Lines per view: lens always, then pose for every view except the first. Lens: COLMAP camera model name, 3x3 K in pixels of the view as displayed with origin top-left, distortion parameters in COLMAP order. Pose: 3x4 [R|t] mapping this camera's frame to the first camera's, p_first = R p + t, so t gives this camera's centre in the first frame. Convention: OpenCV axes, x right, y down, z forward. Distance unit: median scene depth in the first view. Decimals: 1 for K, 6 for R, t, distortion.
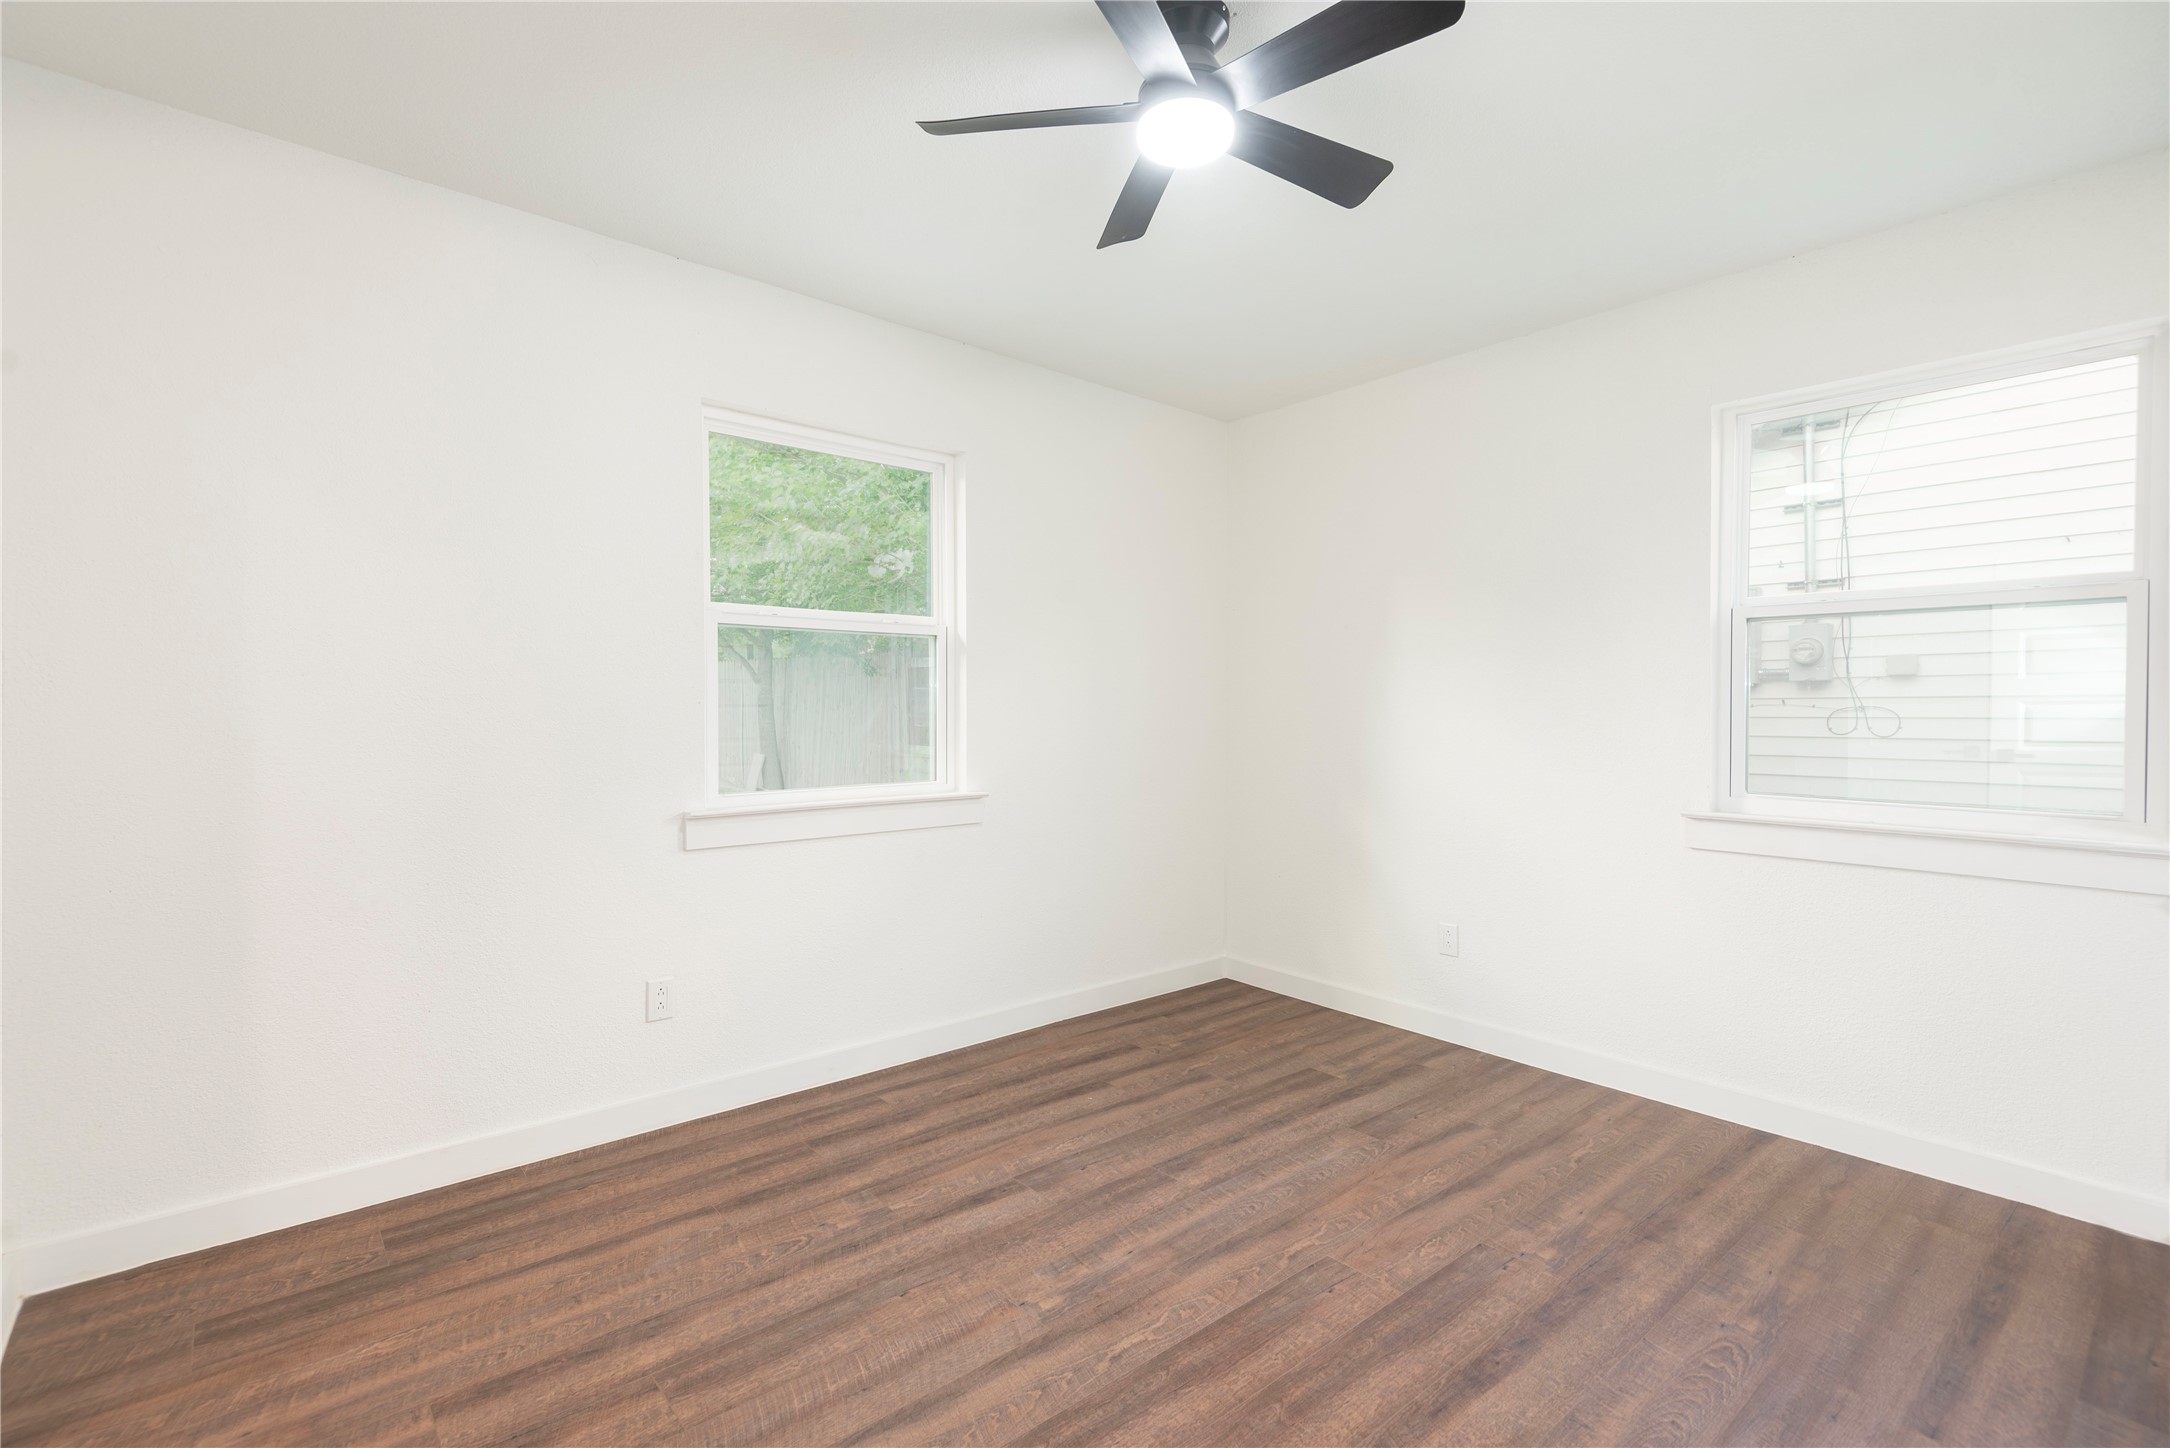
lens RADIAL K [[972.1, 0, 1081.1], [0, 972.1, 728.0], [0, 0, 1]] dist [0.027021, -0.015583]
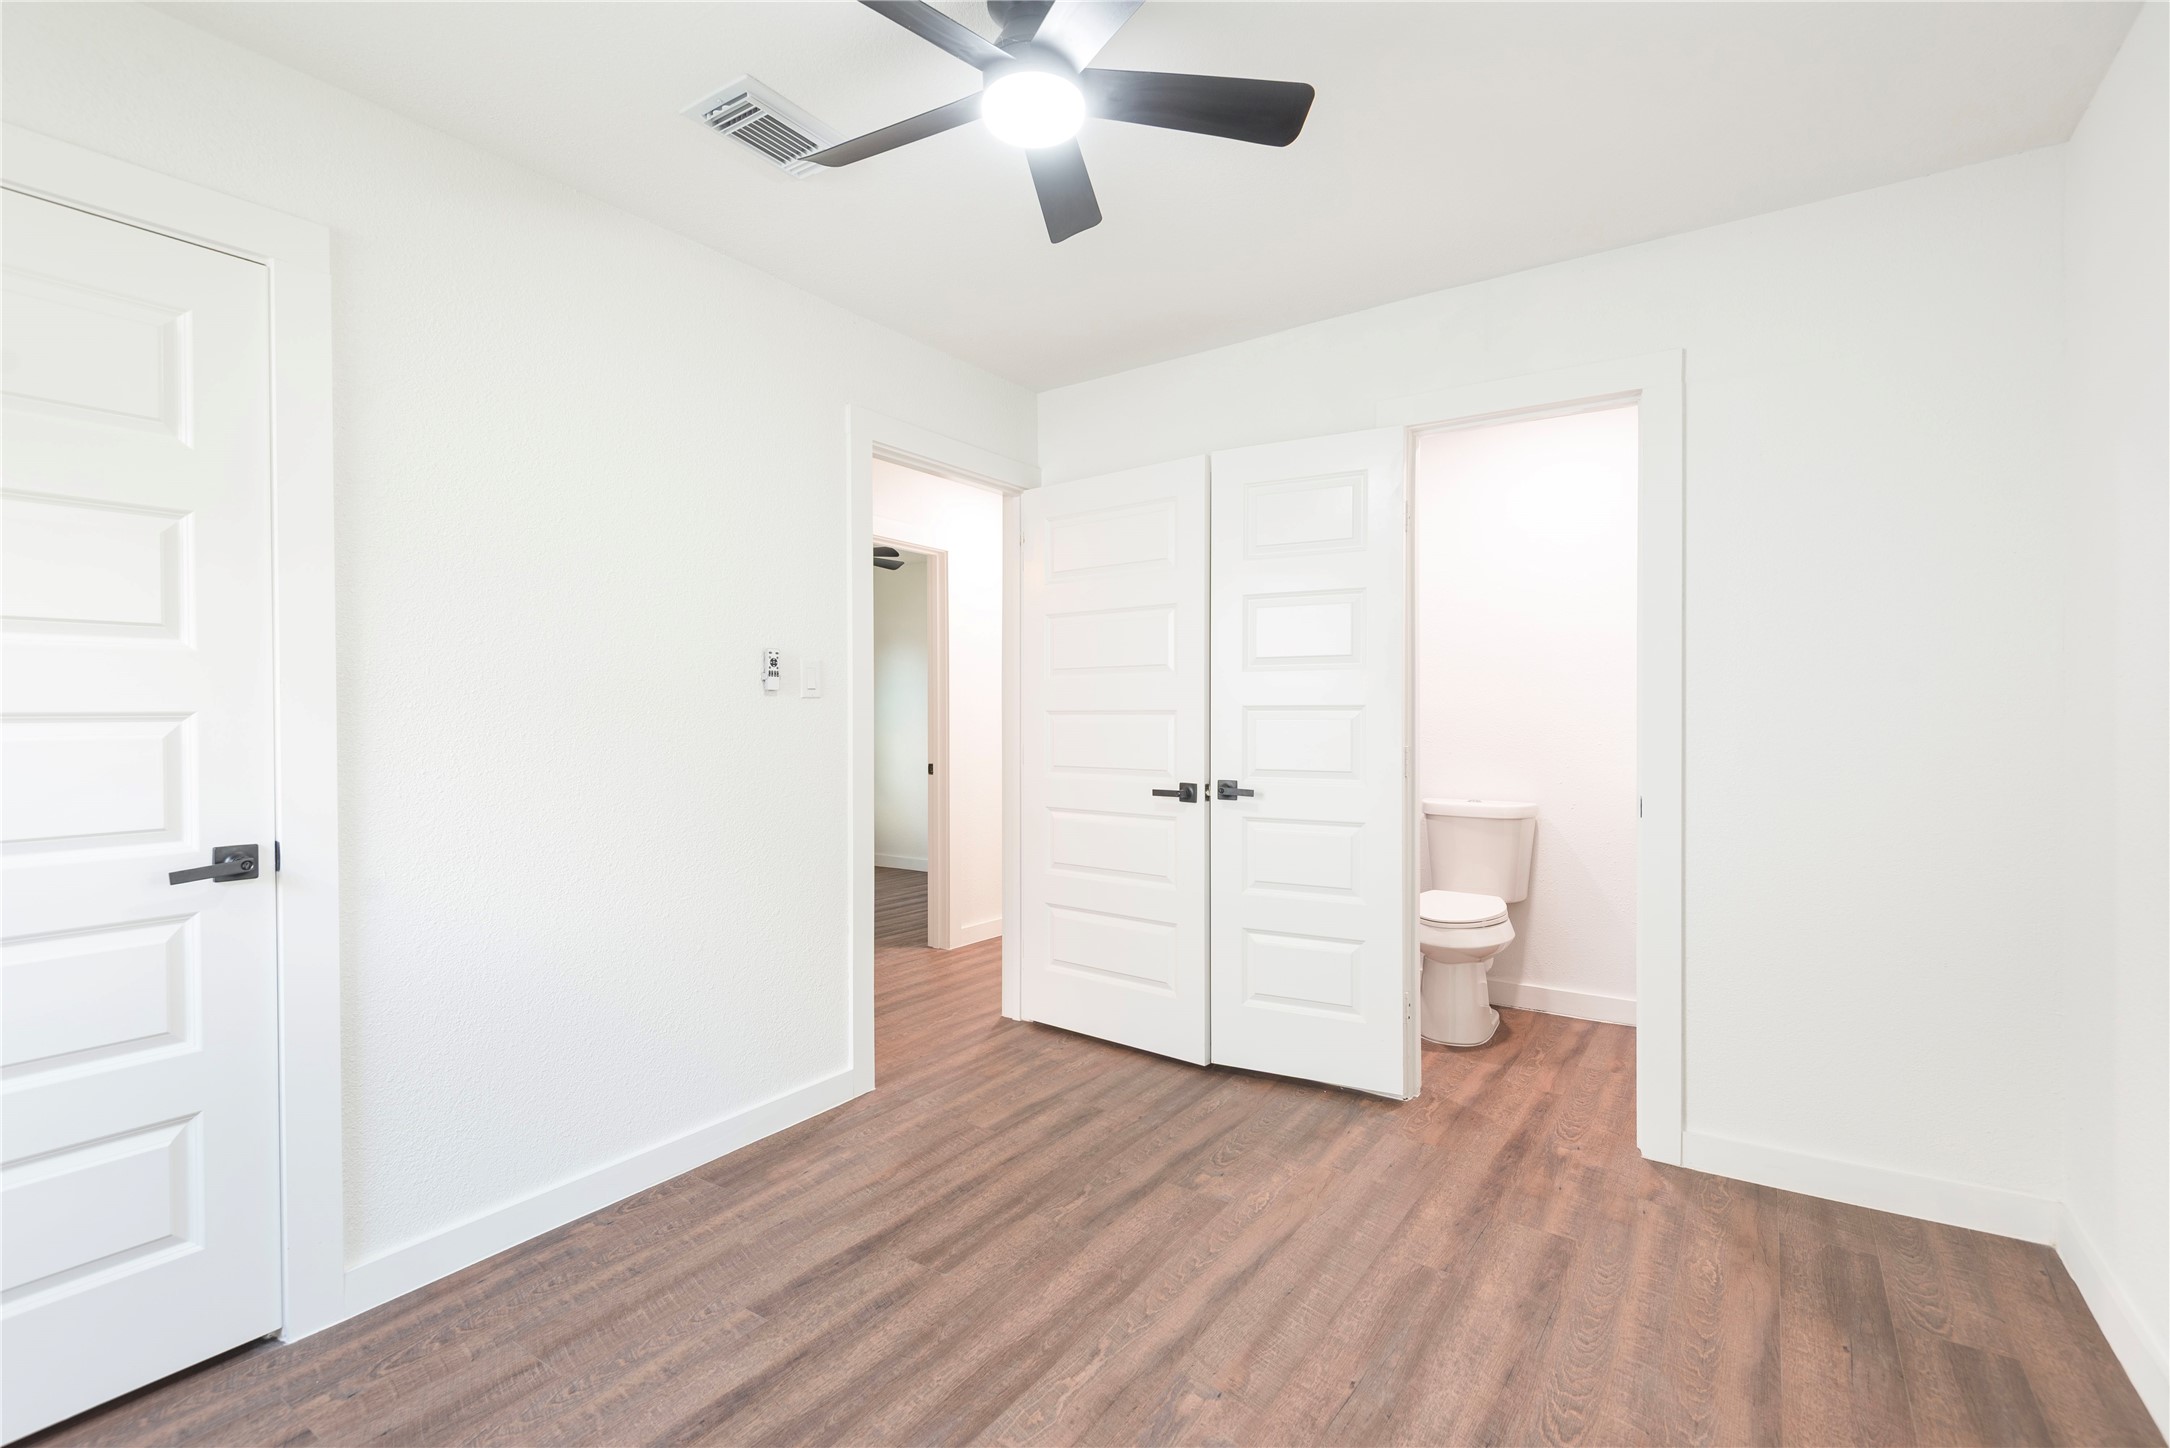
lens RADIAL K [[972.1, 0, 1081.1], [0, 972.1, 728.0], [0, 0, 1]] dist [0.027021, -0.015583]
pose [[-0.966011, 0.003330, -0.258480, 0.306994], [-0.003472, 0.999660, 0.025856, -0.039368], [0.258478, 0.025874, -0.965671, 1.930066]]
